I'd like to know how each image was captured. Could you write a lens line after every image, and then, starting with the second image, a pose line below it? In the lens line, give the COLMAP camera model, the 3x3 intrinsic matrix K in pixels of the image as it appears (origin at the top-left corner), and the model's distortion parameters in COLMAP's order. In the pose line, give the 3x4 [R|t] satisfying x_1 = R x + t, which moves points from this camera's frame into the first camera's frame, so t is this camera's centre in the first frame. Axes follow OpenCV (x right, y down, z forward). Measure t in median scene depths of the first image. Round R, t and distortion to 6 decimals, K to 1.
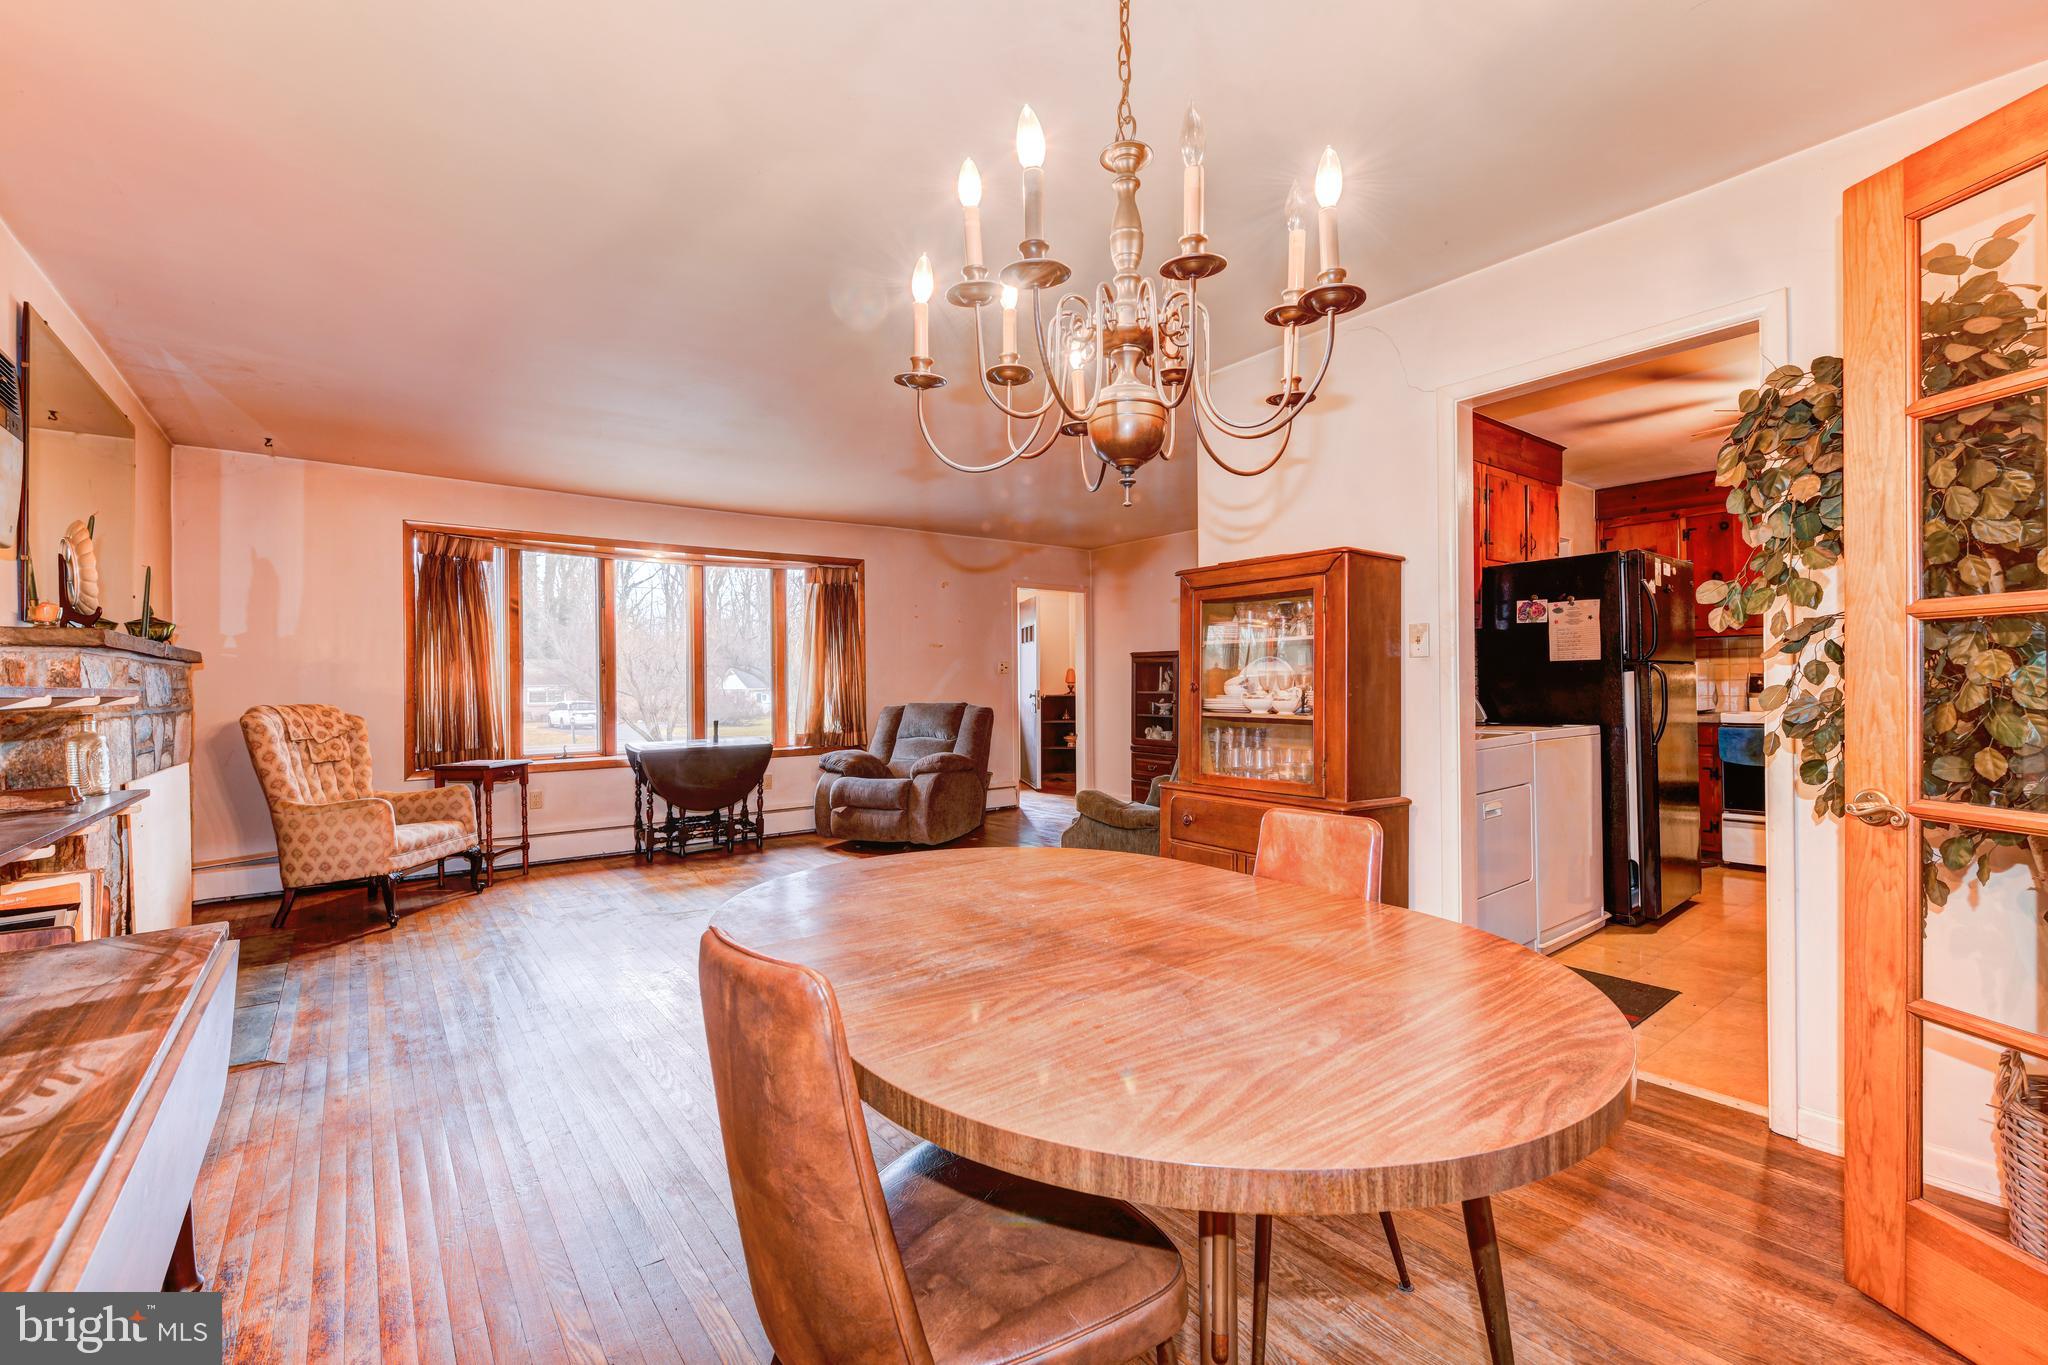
lens RADIAL K [[861.0, 0, 1014.2], [0, 861.0, 685.7], [0, 0, 1]] dist [0.002495, -0.000005]
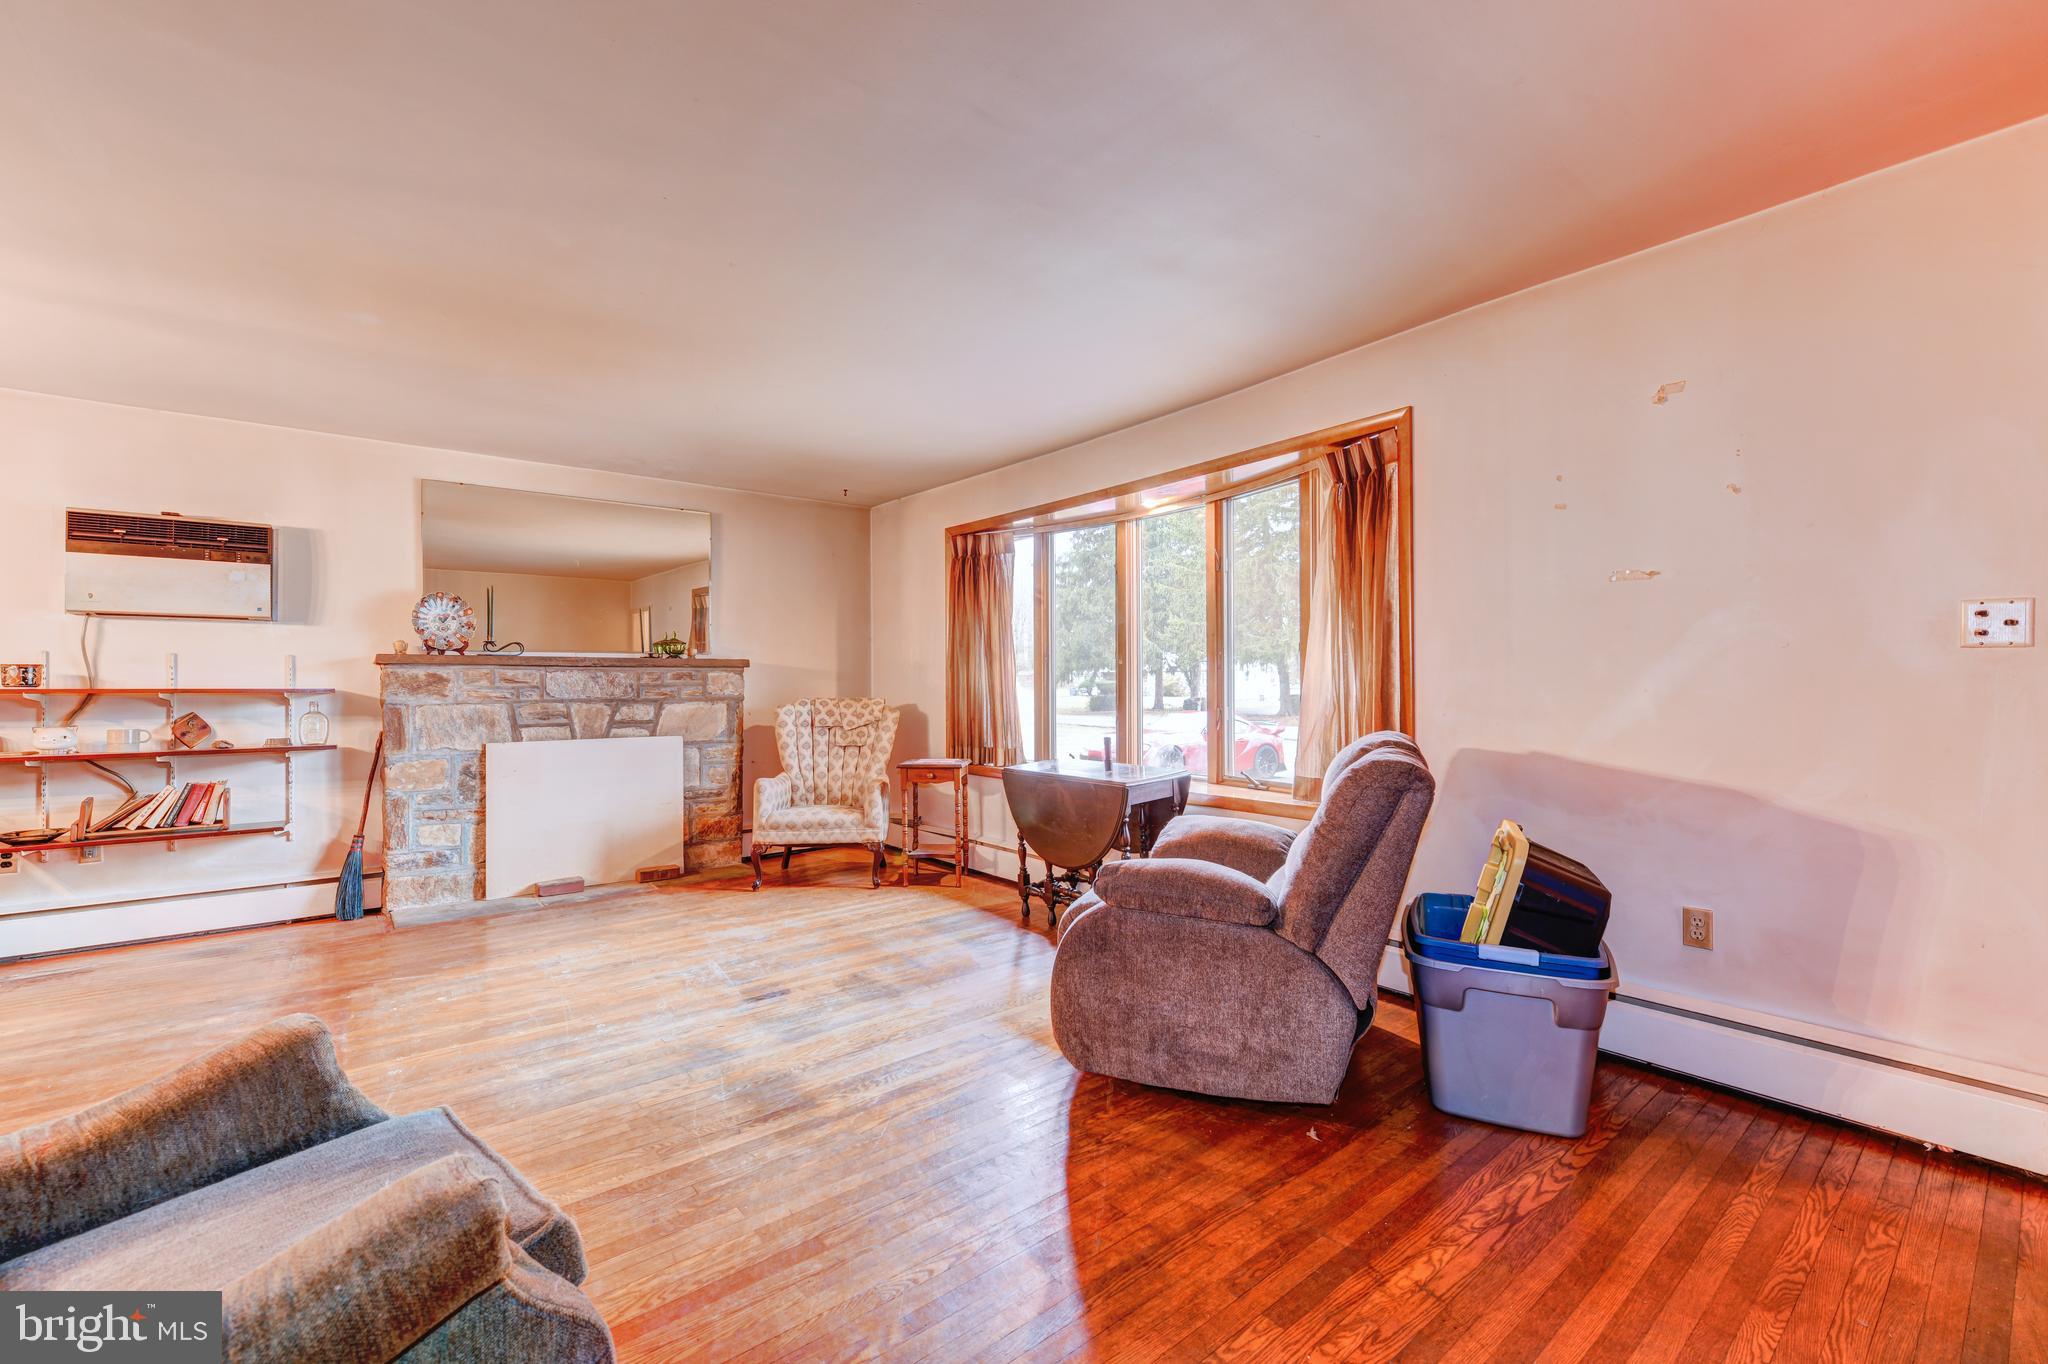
lens RADIAL K [[847.8, 0, 1040.3], [0, 847.8, 684.9], [0, 0, 1]] dist [0.001085, -0.000225]
pose [[0.044594, 0.010360, -0.998951, 0.319241], [0.003678, 0.999938, 0.010534, -0.006943], [0.998998, -0.004144, 0.044553, 0.969185]]
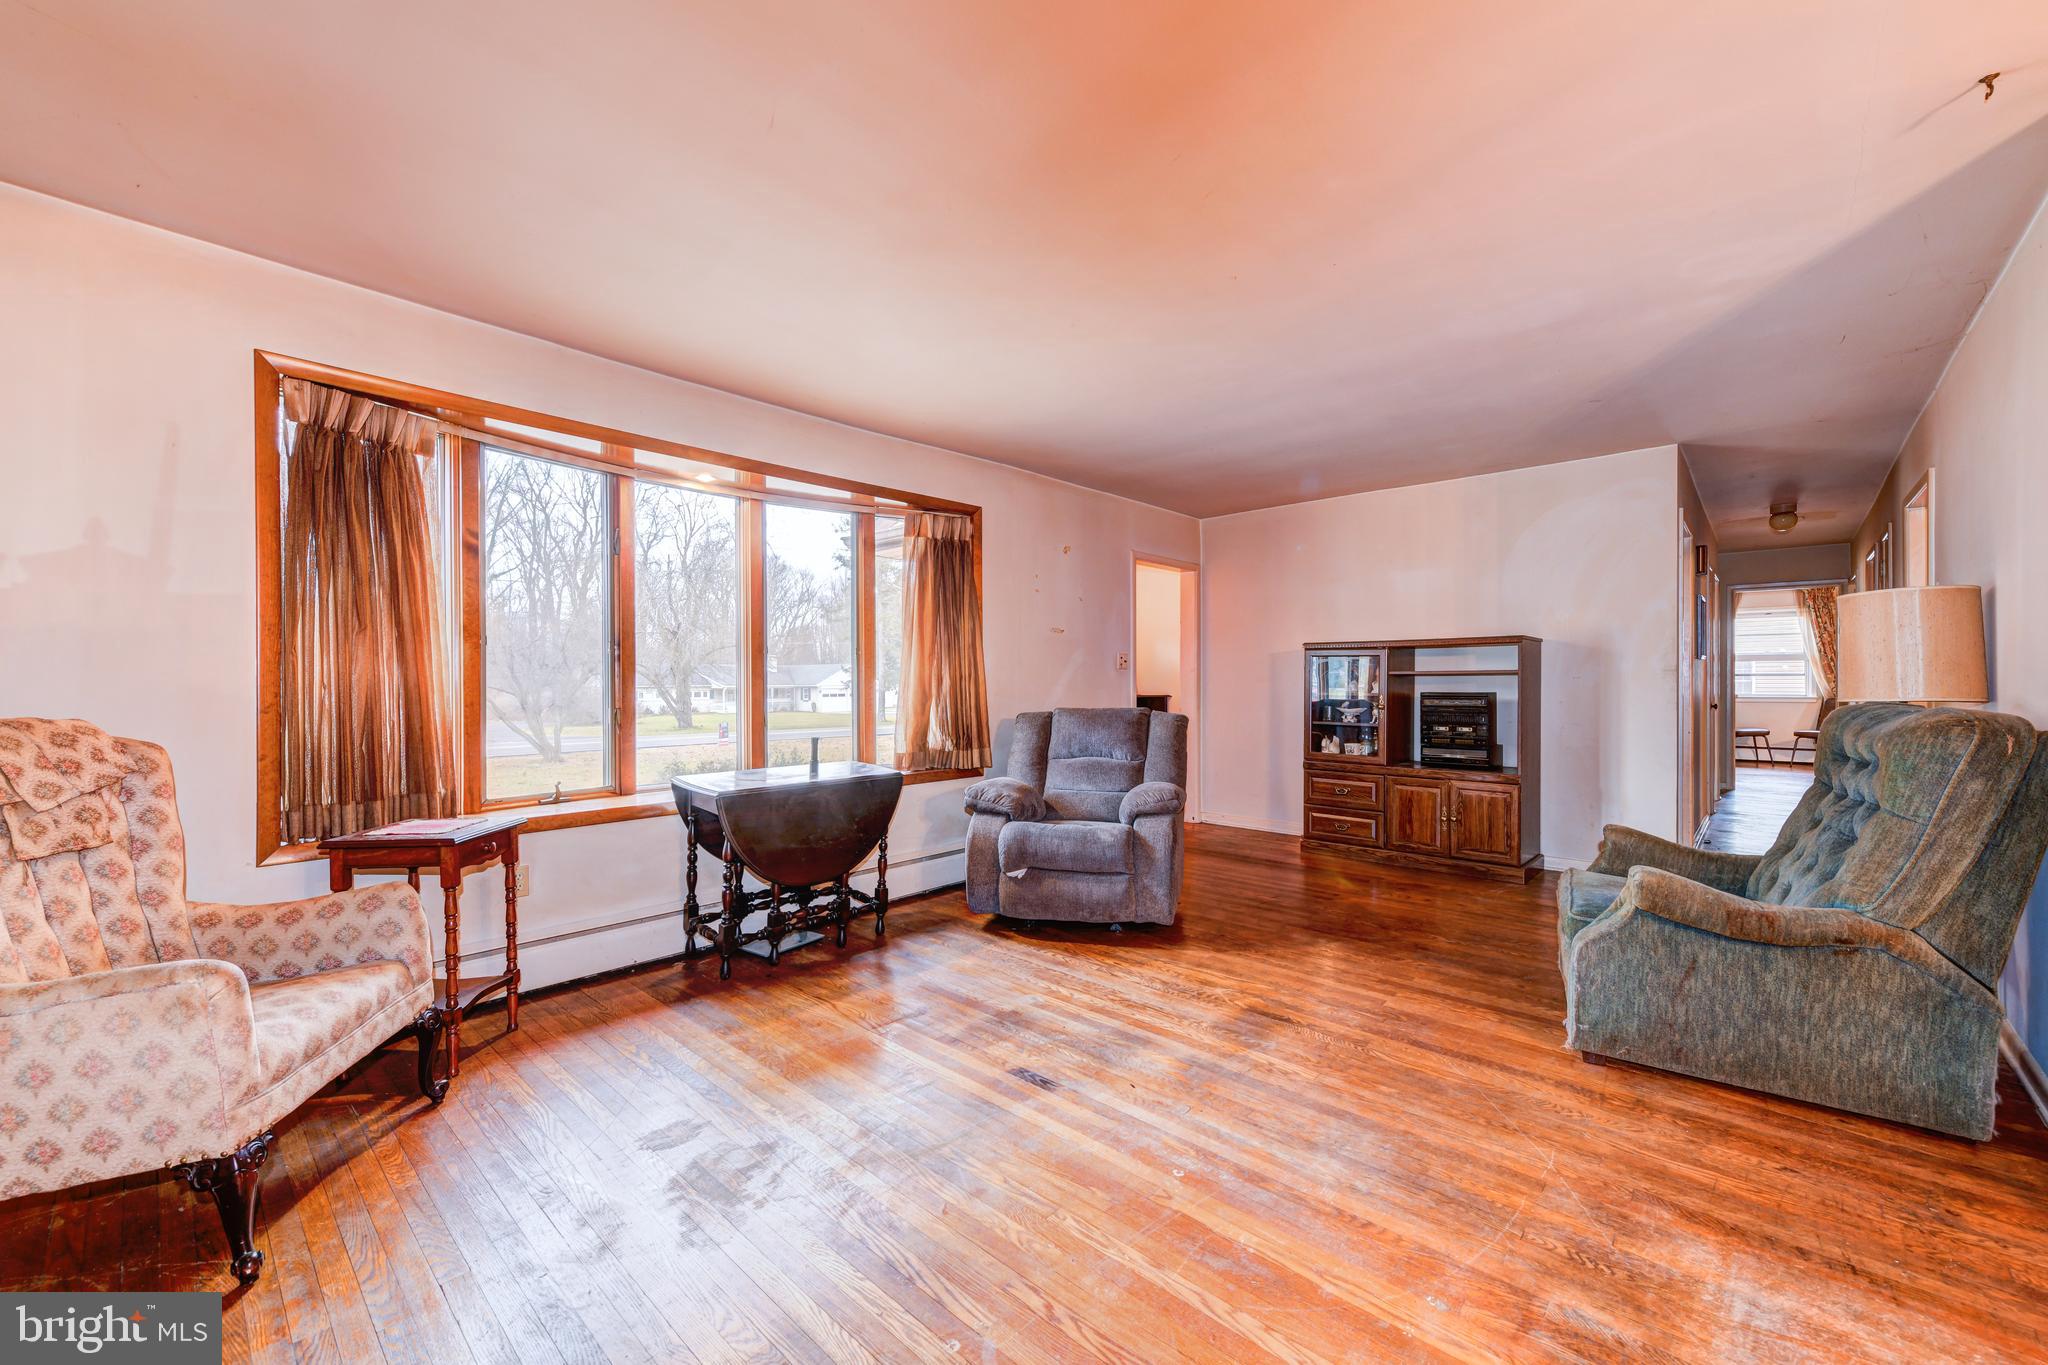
lens RADIAL K [[802.1, 0, 1019.4], [0, 802.1, 685.5], [0, 0, 1]] dist [0.007318, -0.001750]
pose [[0.985297, 0.005008, 0.170775, -0.316231], [-0.005158, 0.999987, 0.000434, 0.001577], [-0.170770, -0.001308, 0.985310, 0.416877]]
